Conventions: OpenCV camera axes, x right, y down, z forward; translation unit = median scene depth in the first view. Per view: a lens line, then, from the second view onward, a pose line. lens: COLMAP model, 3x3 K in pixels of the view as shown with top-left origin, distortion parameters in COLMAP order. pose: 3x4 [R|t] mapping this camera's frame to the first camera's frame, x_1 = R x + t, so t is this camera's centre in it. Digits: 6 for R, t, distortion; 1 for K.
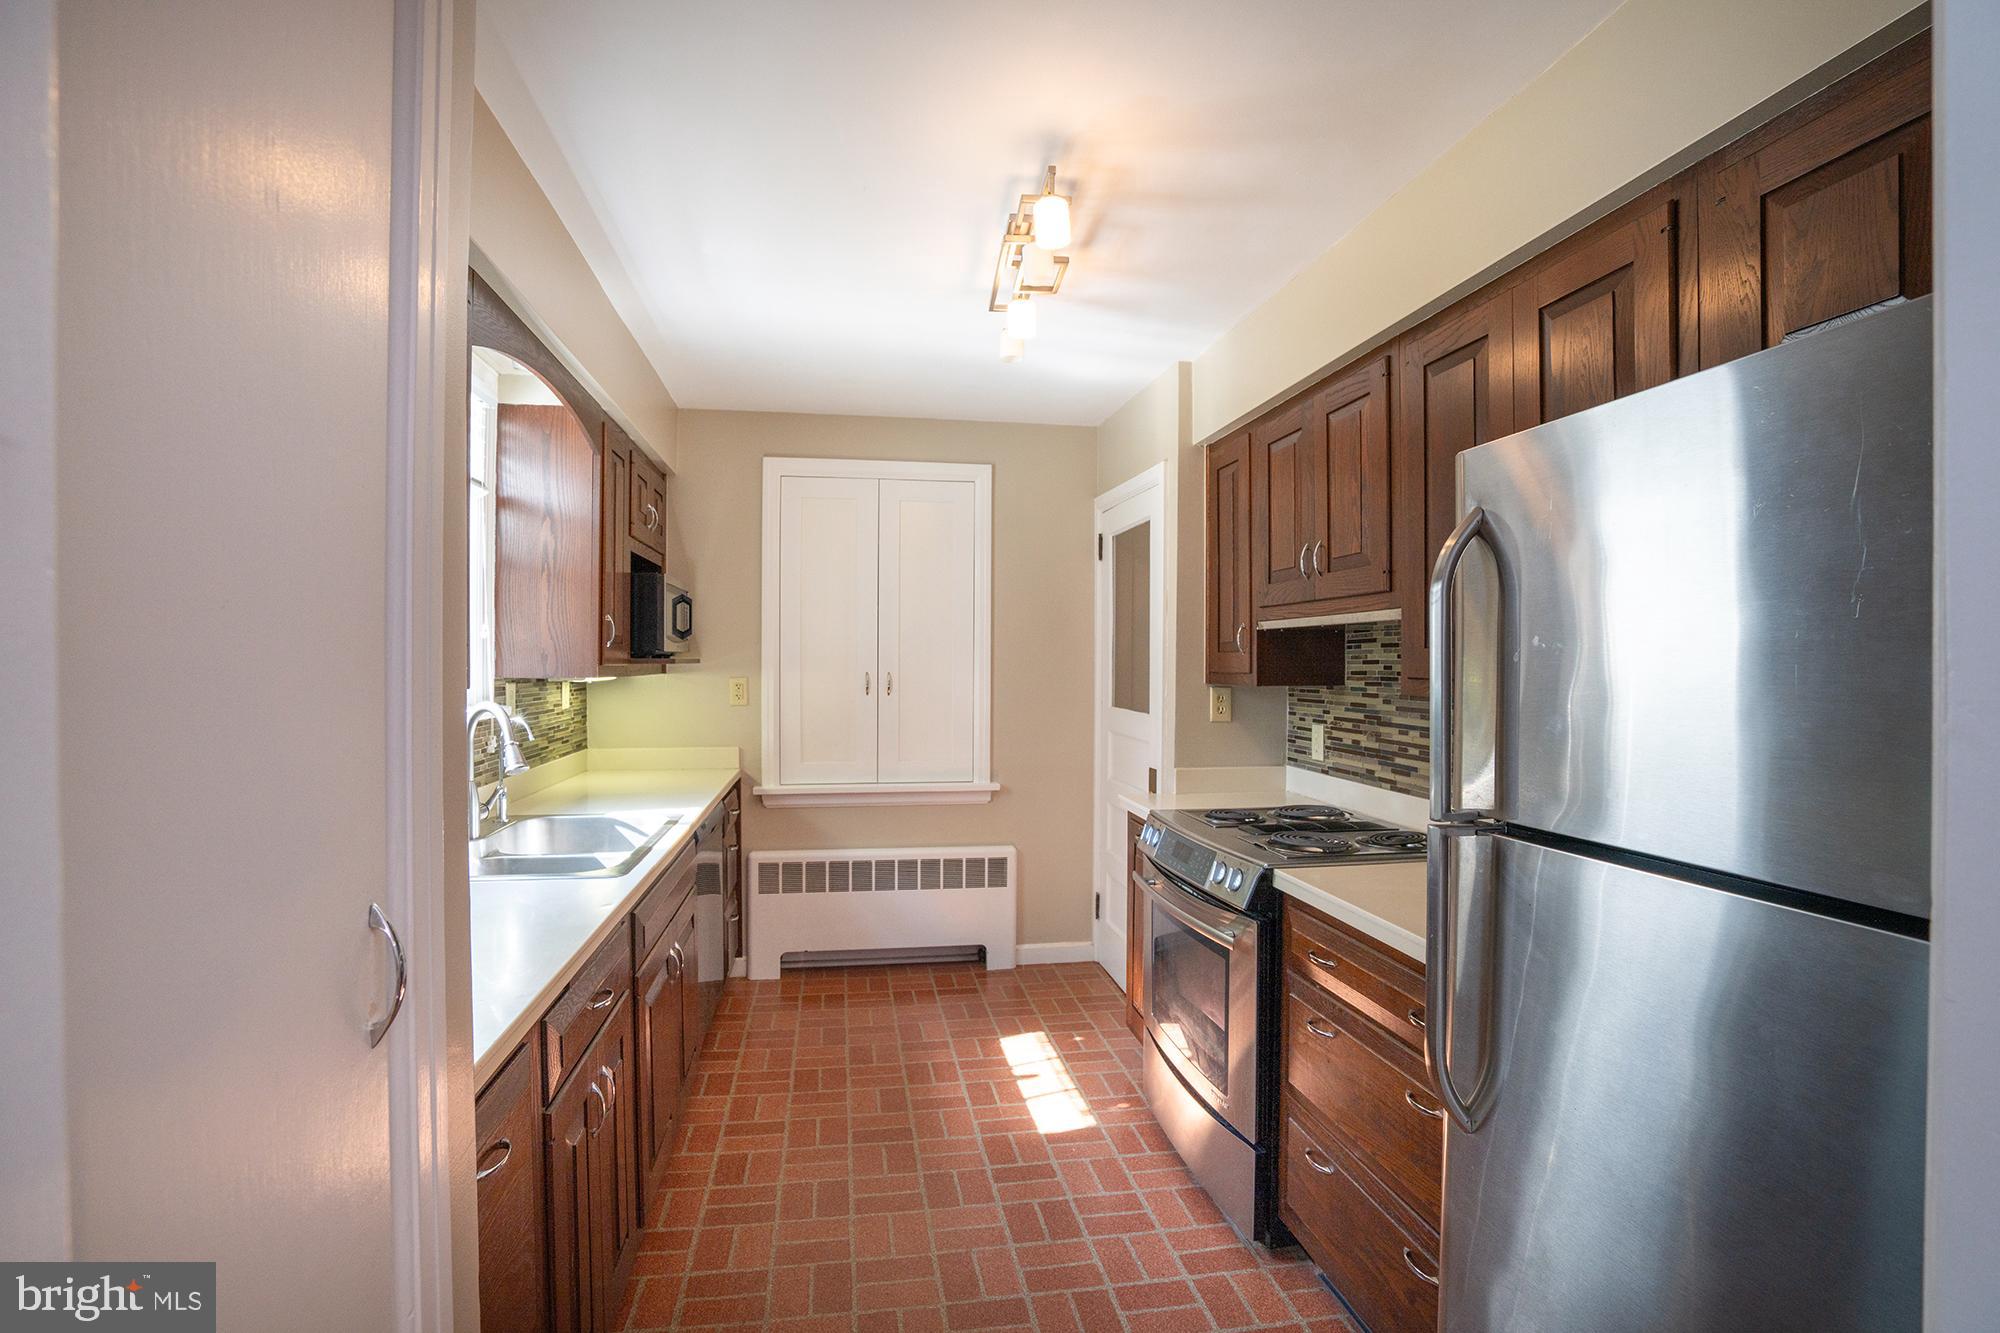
lens RADIAL K [[919.5, 0, 987.4], [0, 919.5, 667.8], [0, 0, 1]] dist [-0.028888, 0.002046]
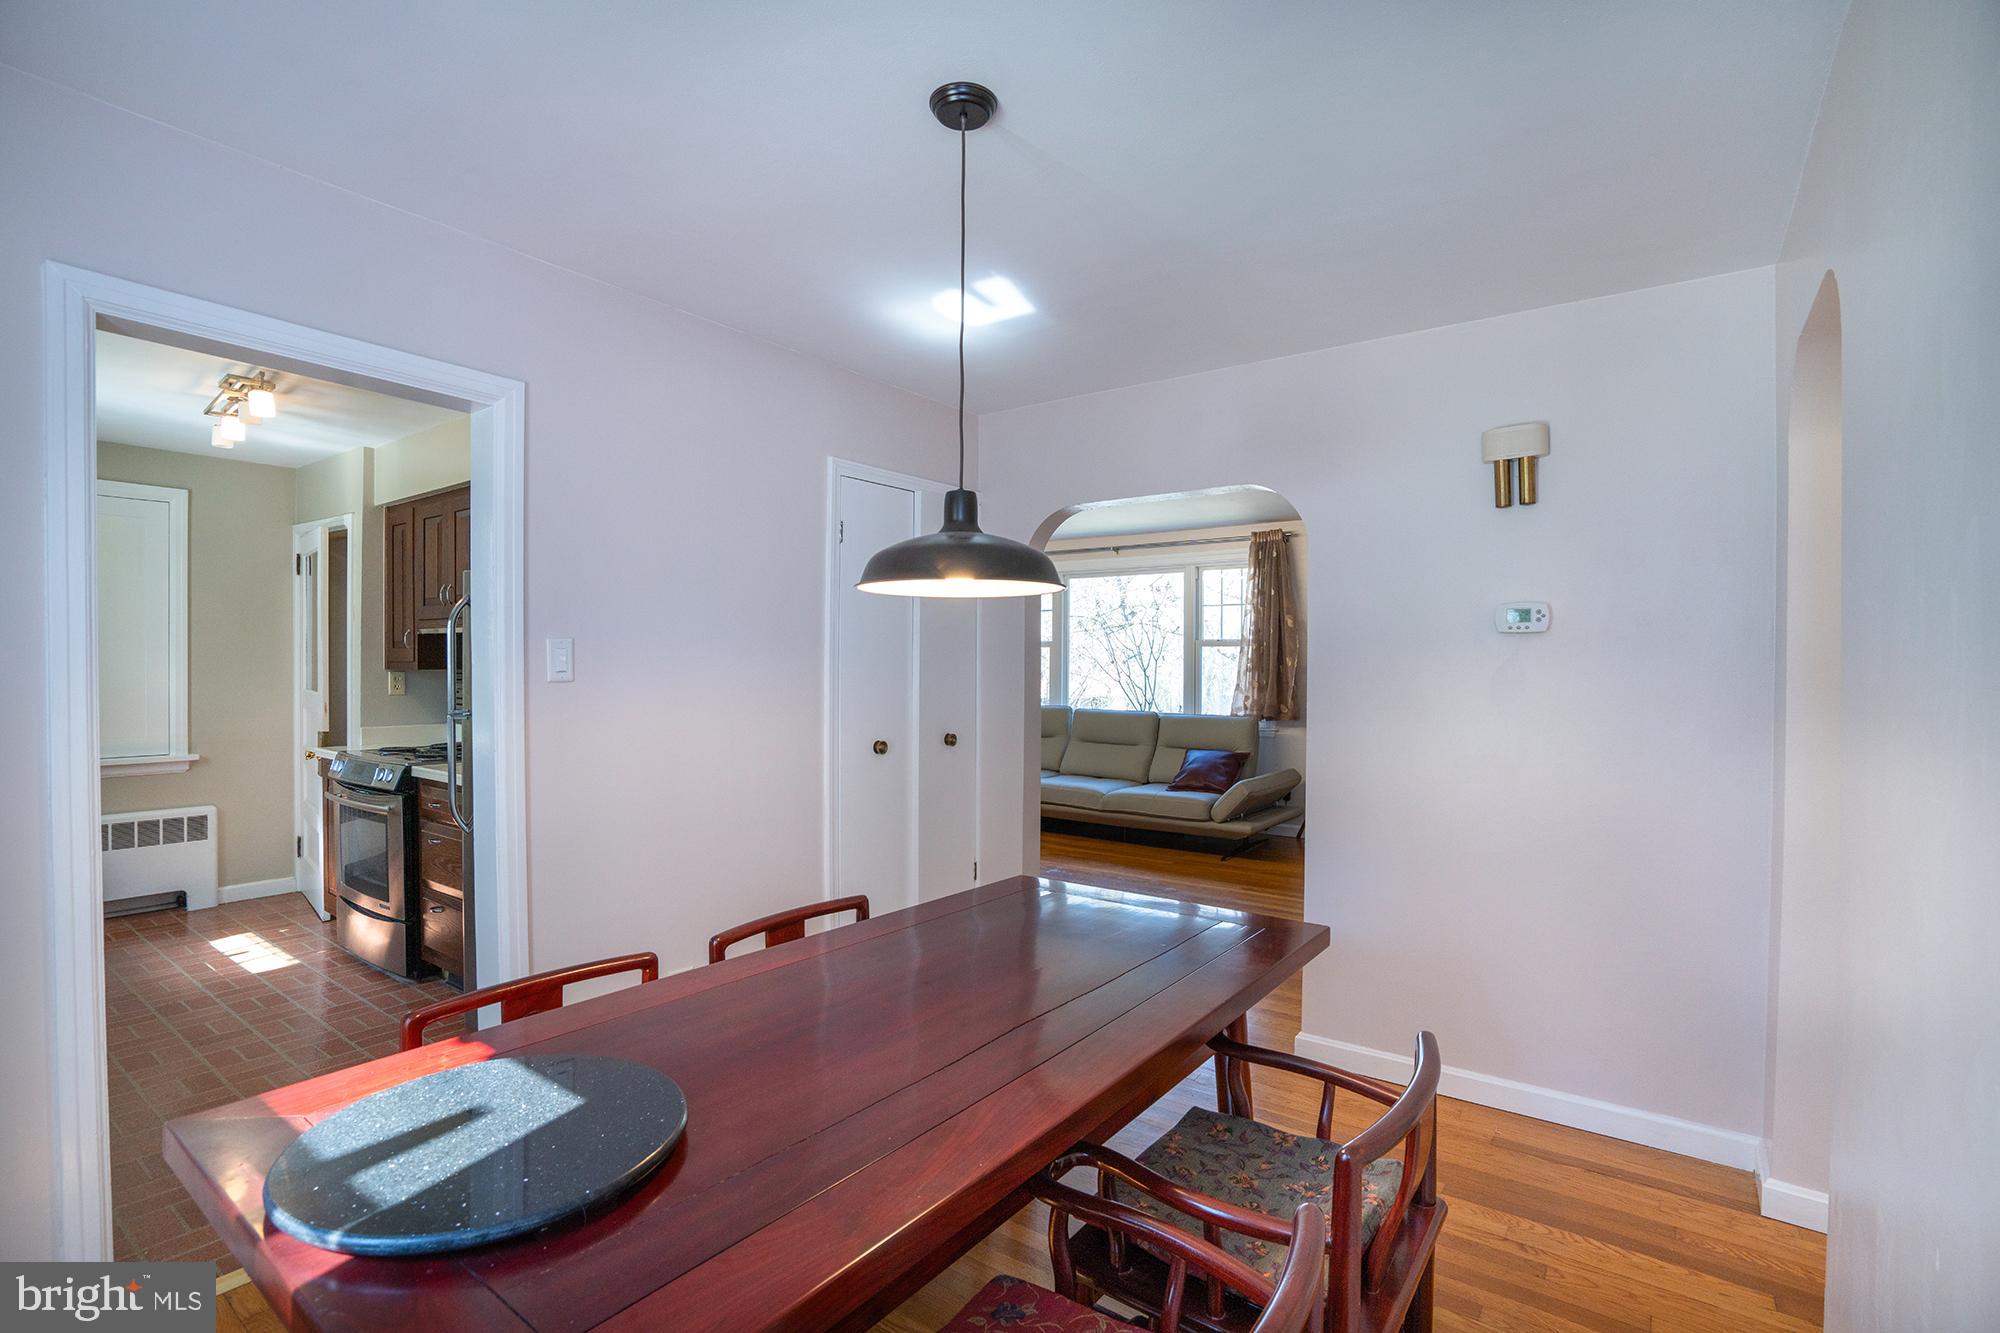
lens RADIAL K [[919.5, 0, 1003.8], [0, 919.5, 675.2], [0, 0, 1]] dist [-0.028888, 0.002046]
pose [[0.711309, -0.008491, 0.702828, -0.097451], [0.000162, 0.999929, 0.011917, 0.011537], [-0.702879, -0.008363, 0.711260, -0.894334]]
